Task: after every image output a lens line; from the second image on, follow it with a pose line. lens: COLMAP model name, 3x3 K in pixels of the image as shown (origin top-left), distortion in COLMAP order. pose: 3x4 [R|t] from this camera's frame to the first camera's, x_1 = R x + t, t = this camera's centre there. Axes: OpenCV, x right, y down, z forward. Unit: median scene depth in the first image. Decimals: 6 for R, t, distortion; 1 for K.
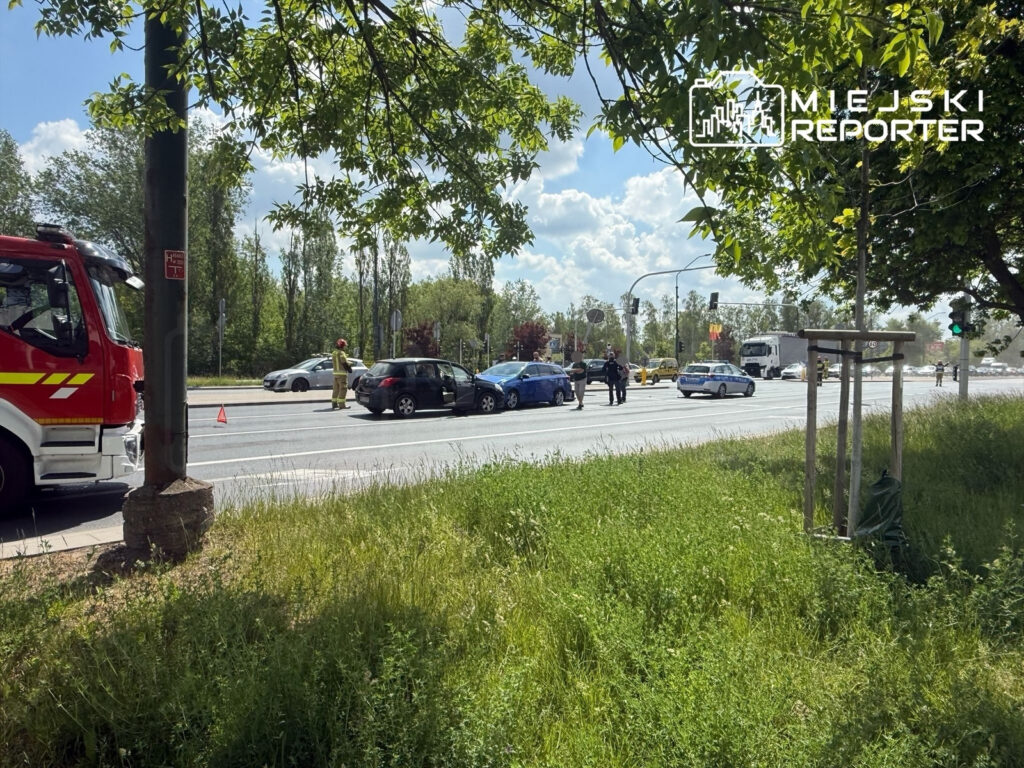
lens RADIAL K [[713.2, 0, 512.0], [0, 713.2, 384.0], [0, 0, 1]] dist [0.142841, -0.302568]
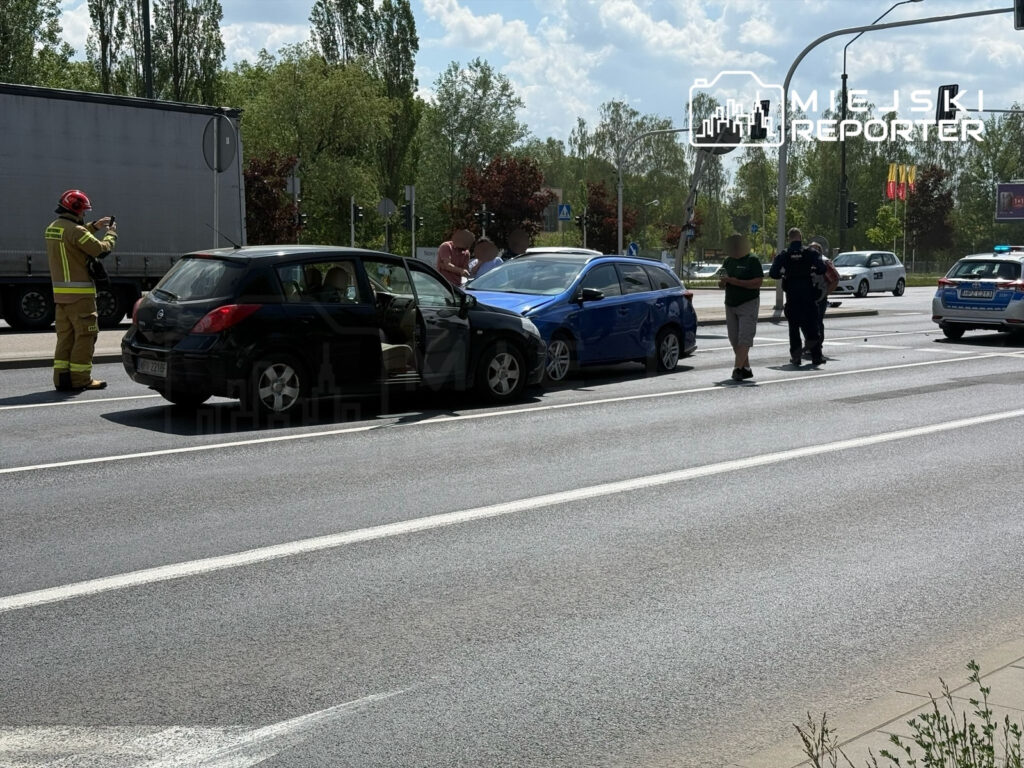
lens RADIAL K [[1508.0, 0, 506.8], [0, 1508.0, 388.5], [0, 0, 1]] dist [0.223562, -0.467332]
pose [[0.998705, -0.007908, 0.050252, -0.047281], [0.004878, 0.998178, 0.060143, -0.007058], [-0.050636, -0.059820, 0.996924, 0.171909]]
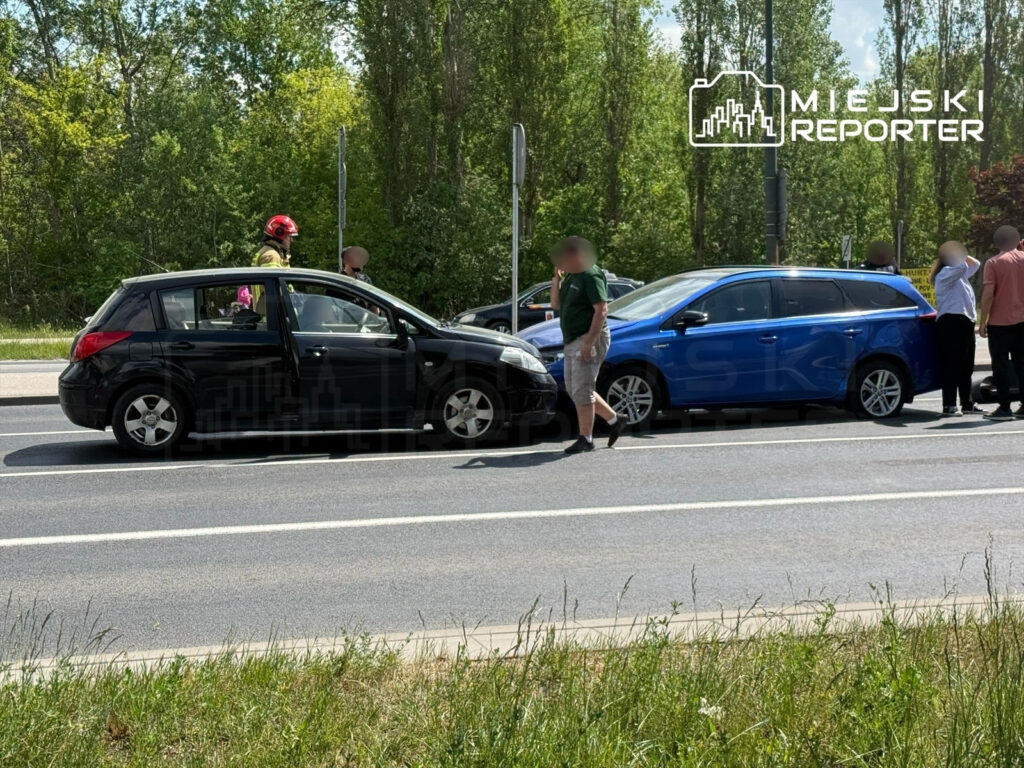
lens RADIAL K [[1707.9, 0, 460.8], [0, 1707.9, 384.5], [0, 0, 1]] dist [0.173510, 0.077296]
pose [[0.842292, 0.010988, -0.538910, 0.236917], [0.007743, 0.999442, 0.032480, -0.005384], [0.538967, -0.031530, 0.841737, 0.269290]]
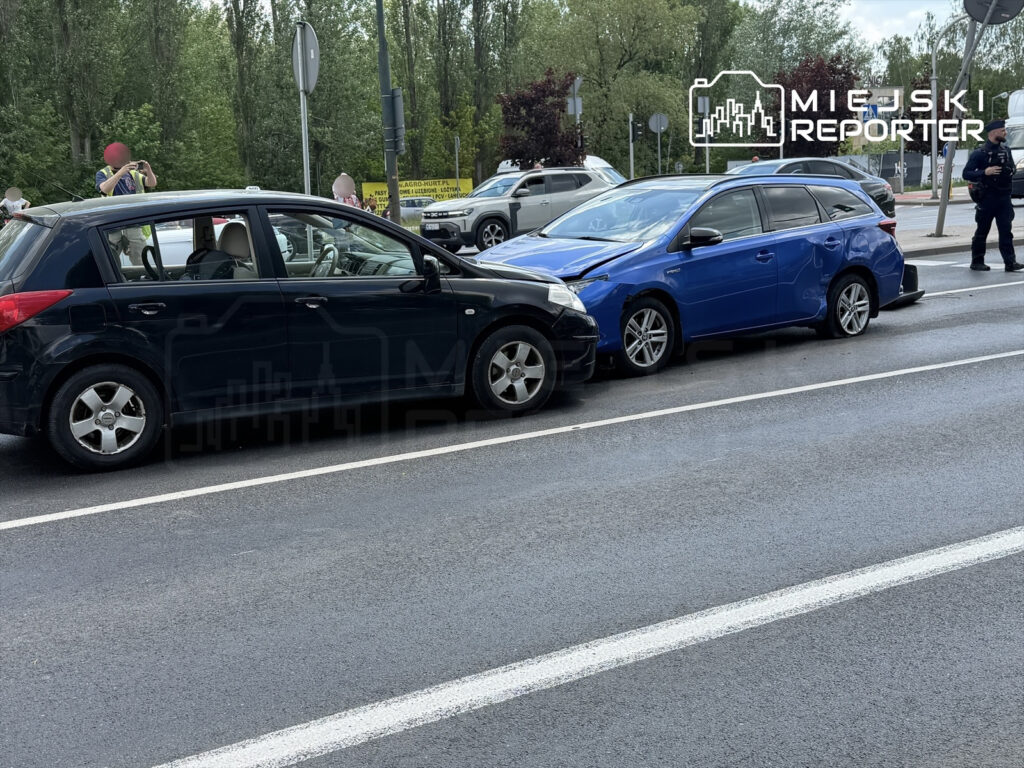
lens RADIAL K [[1432.1, 0, 512.0], [0, 1432.1, 384.0], [0, 0, 1]] dist [0.099034, -0.049102]
pose [[0.979063, -0.025919, -0.201899, 0.040160], [0.049470, 0.992421, 0.112491, -0.014545], [0.197453, -0.120124, 0.972925, 0.369978]]
